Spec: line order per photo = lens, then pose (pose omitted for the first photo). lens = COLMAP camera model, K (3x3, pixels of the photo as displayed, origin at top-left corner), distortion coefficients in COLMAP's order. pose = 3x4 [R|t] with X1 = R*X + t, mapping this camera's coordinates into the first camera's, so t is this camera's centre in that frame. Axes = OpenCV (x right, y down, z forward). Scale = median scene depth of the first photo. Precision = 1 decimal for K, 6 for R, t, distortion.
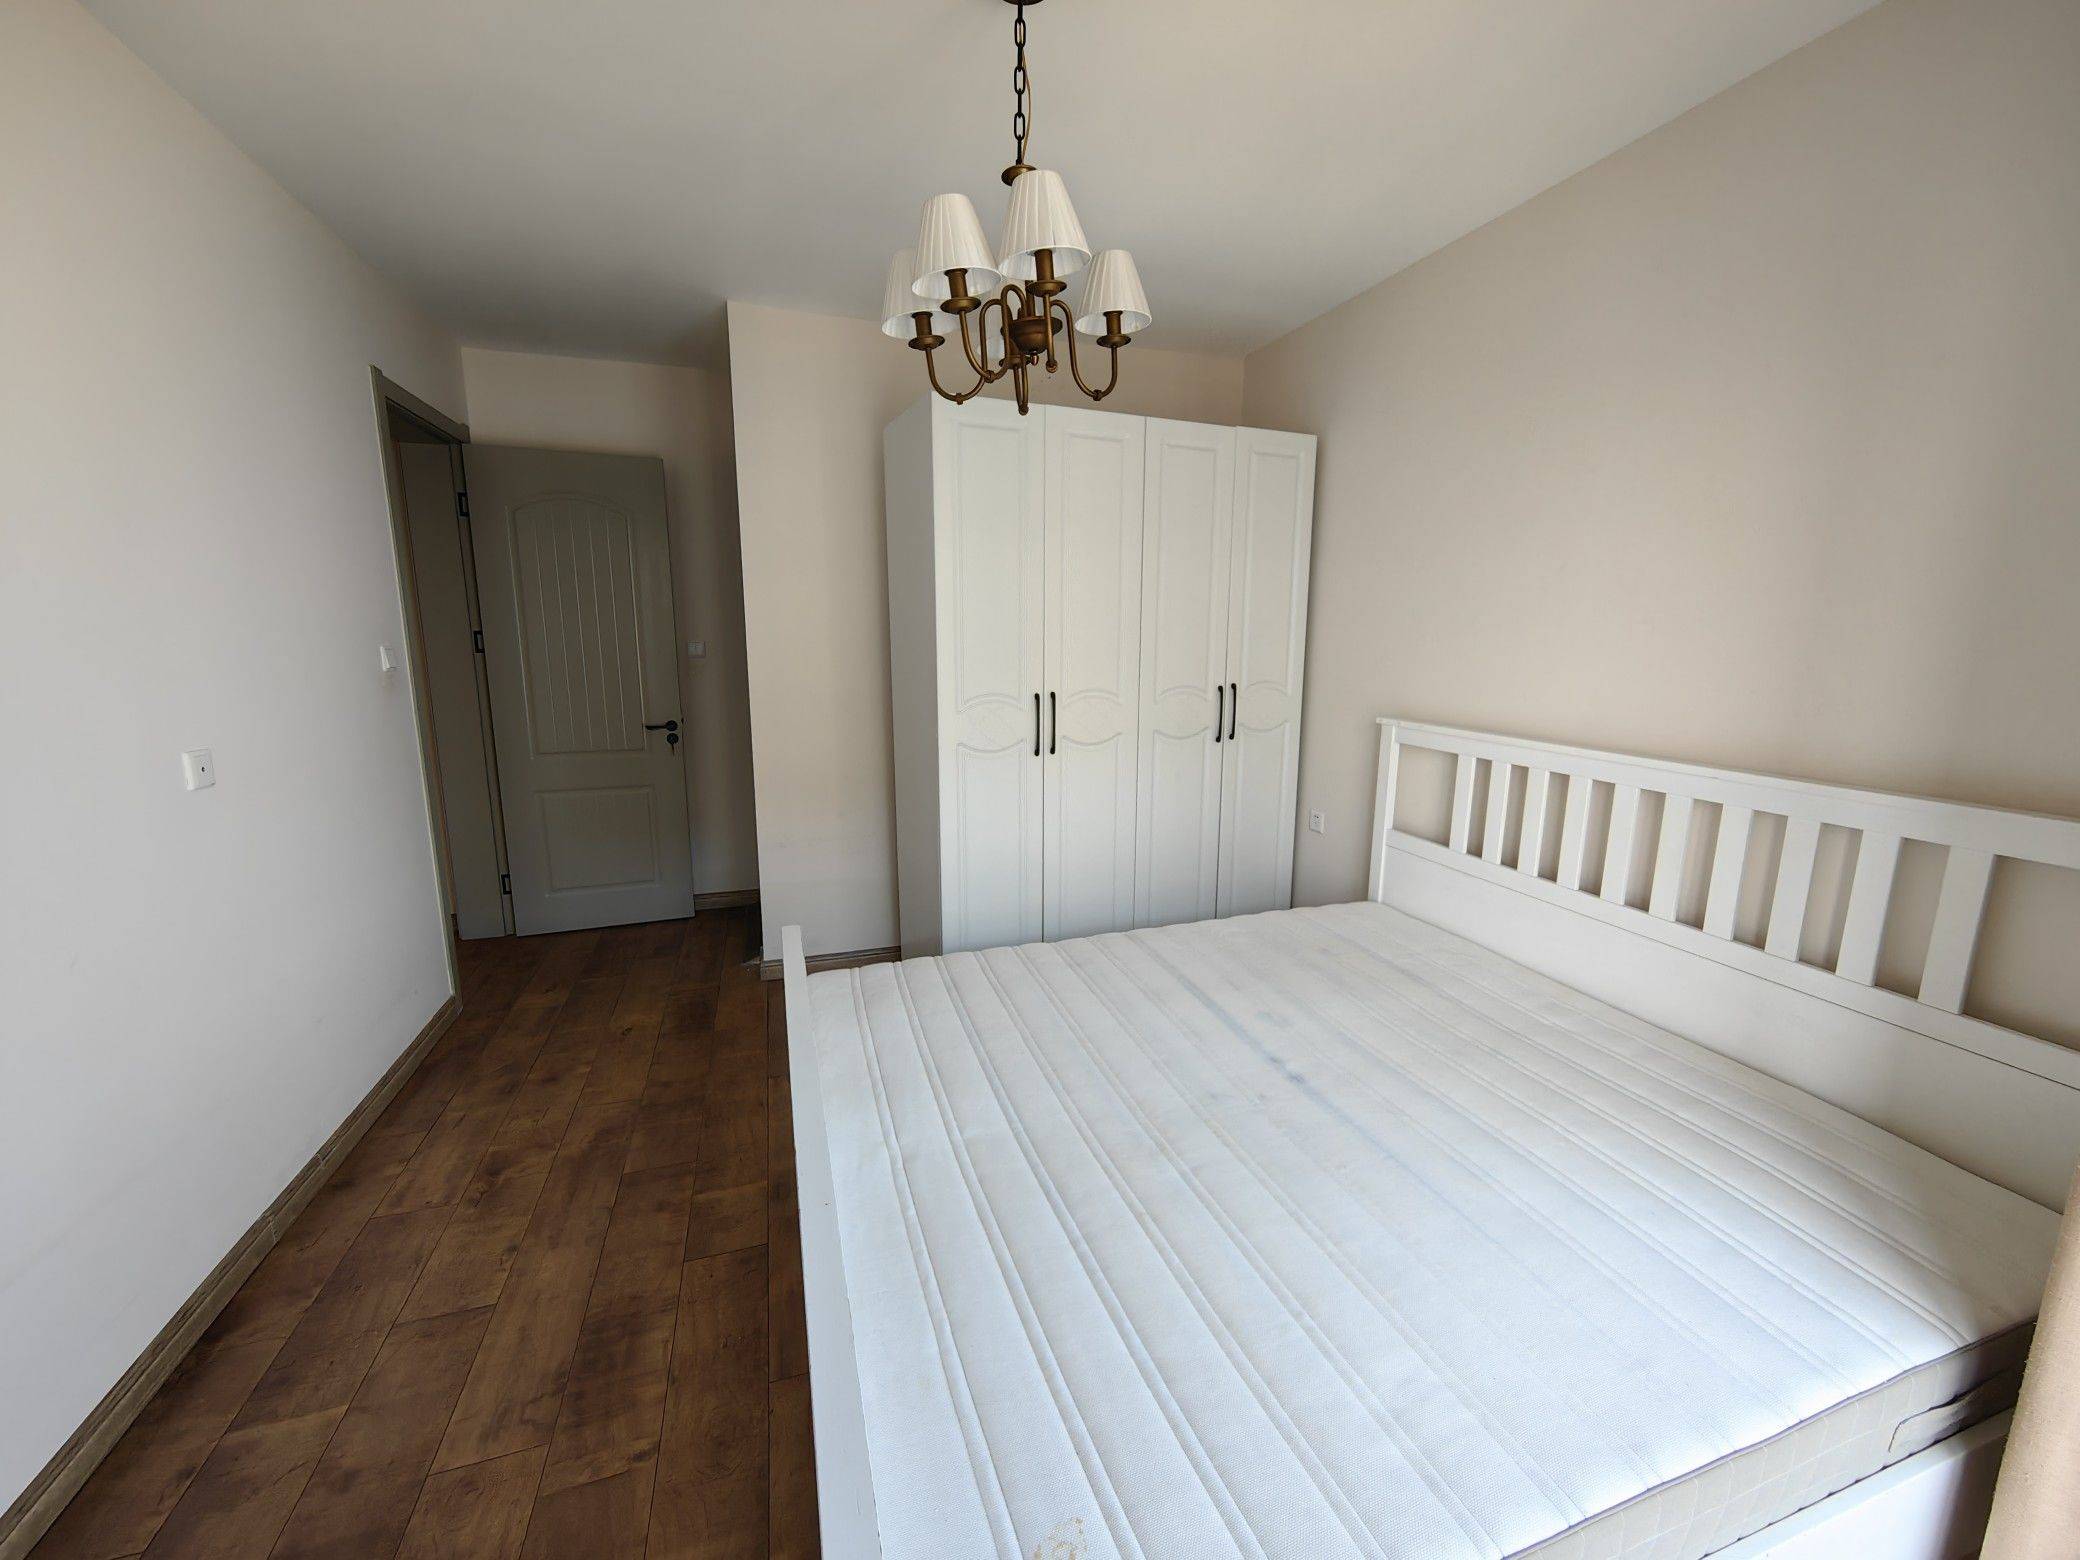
lens RADIAL K [[816.9, 0, 1041.4], [0, 816.9, 775.8], [0, 0, 1]] dist [0.011994, 0.000358]
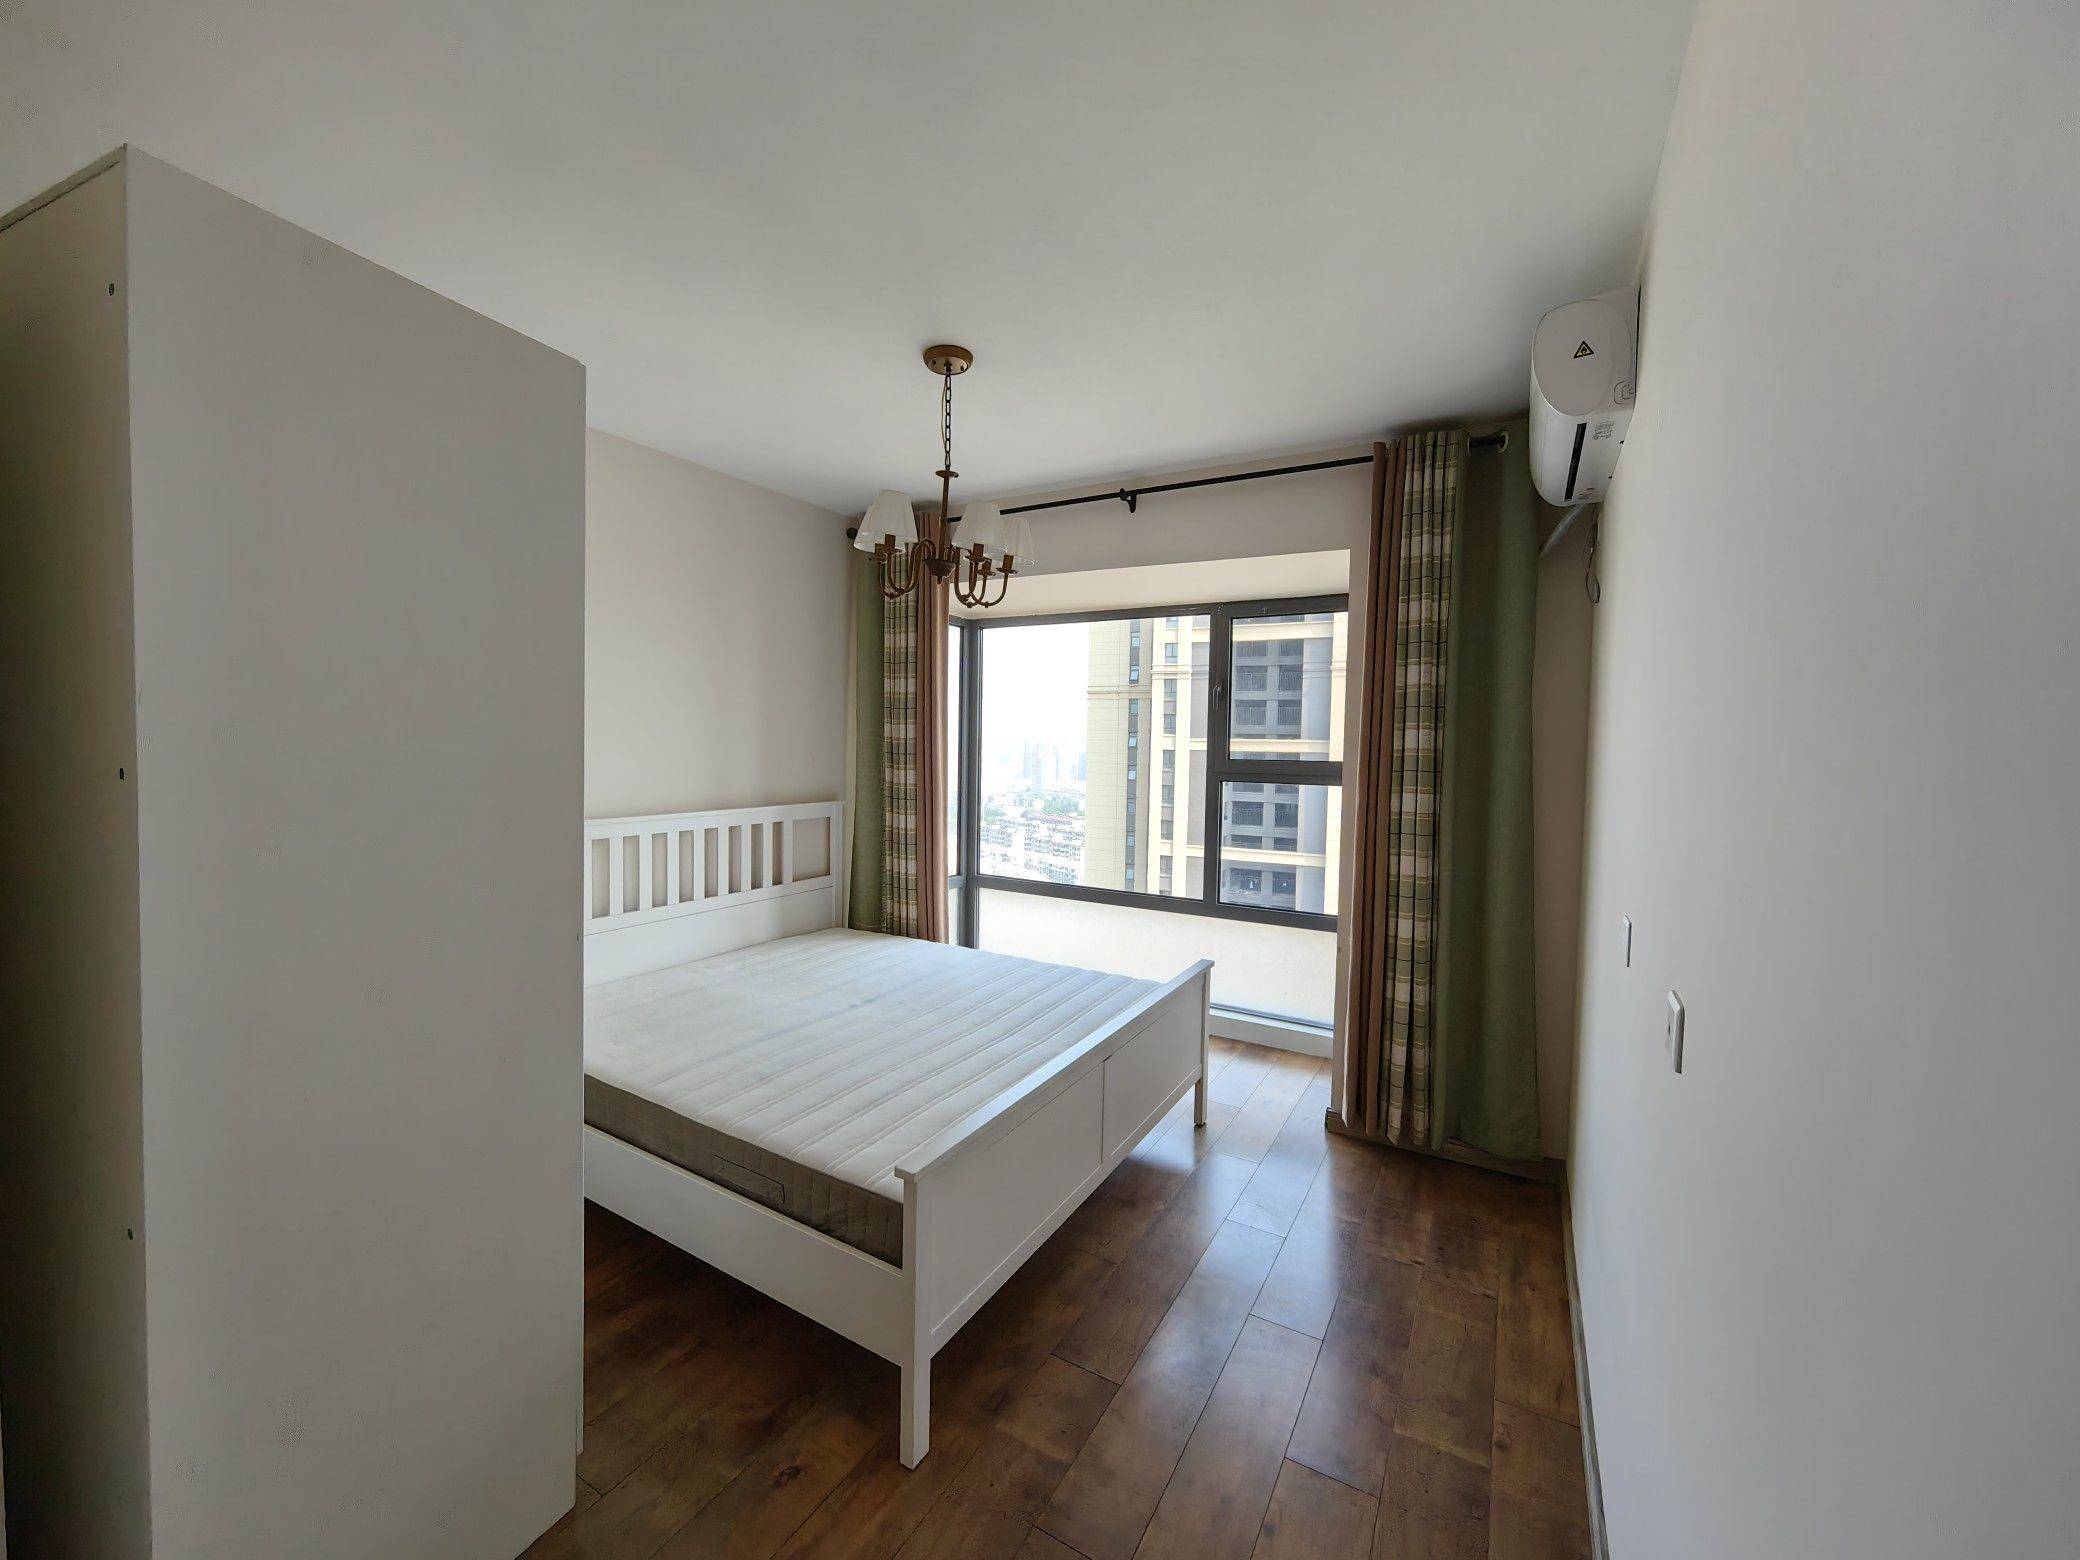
lens RADIAL K [[816.9, 0, 1042.5], [0, 816.9, 775.0], [0, 0, 1]] dist [0.011994, 0.000358]
pose [[-0.651474, -0.051813, 0.756899, -1.145225], [0.116559, 0.978985, 0.167339, -0.323873], [-0.749663, 0.197241, -0.631744, 1.635760]]
